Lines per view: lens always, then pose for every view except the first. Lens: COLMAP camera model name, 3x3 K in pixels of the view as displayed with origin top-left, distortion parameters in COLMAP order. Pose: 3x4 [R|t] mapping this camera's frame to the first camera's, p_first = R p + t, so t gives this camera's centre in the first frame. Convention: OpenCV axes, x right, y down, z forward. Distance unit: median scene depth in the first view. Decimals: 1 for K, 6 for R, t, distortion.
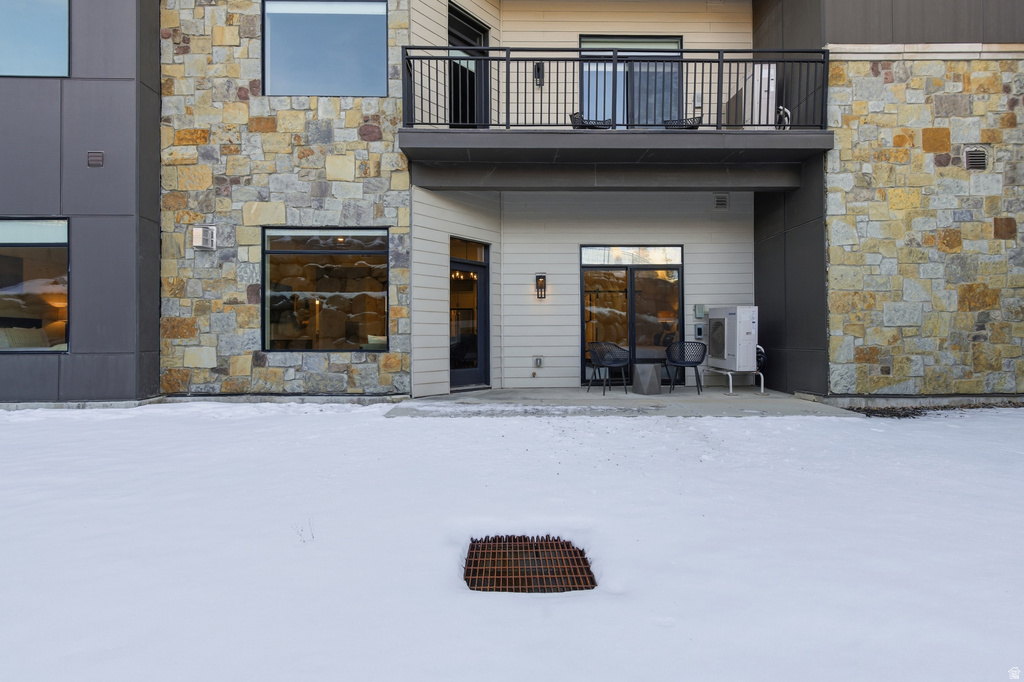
lens RADIAL K [[476.0, 0, 512.1], [0, 476.0, 348.3], [0, 0, 1]] dist [0.007580, 0.000378]
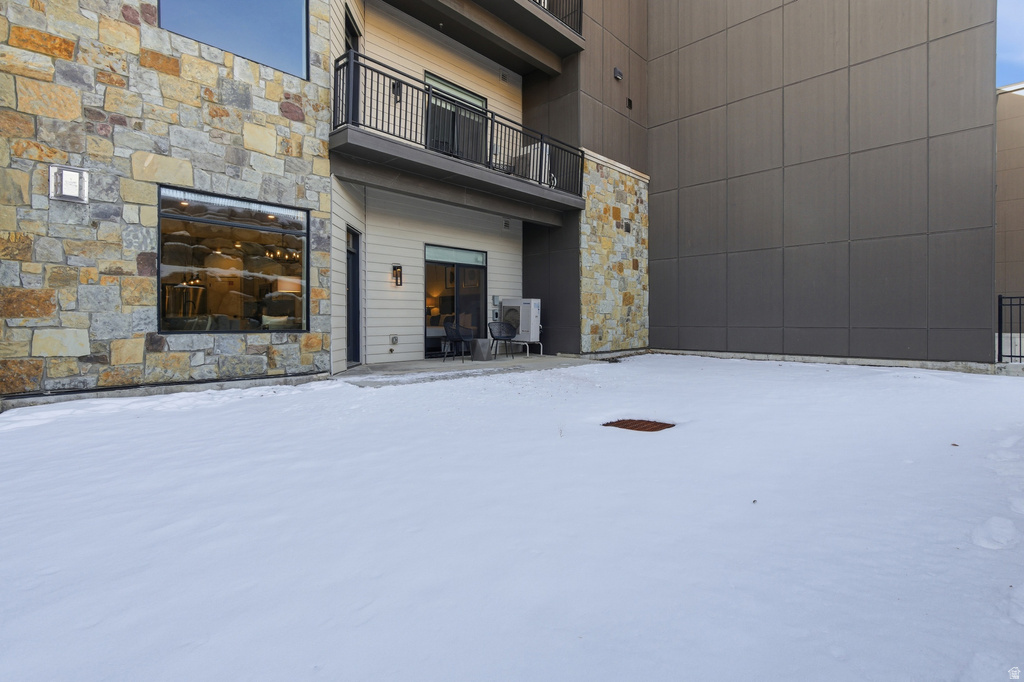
lens RADIAL K [[461.3, 0, 512.0], [0, 461.3, 341.0], [0, 0, 1]] dist [0.005954, -0.000906]
pose [[0.722144, -0.027974, 0.691177, -0.646885], [0.011733, 0.999534, 0.028196, 0.004029], [-0.691644, -0.012252, 0.722135, -0.018532]]
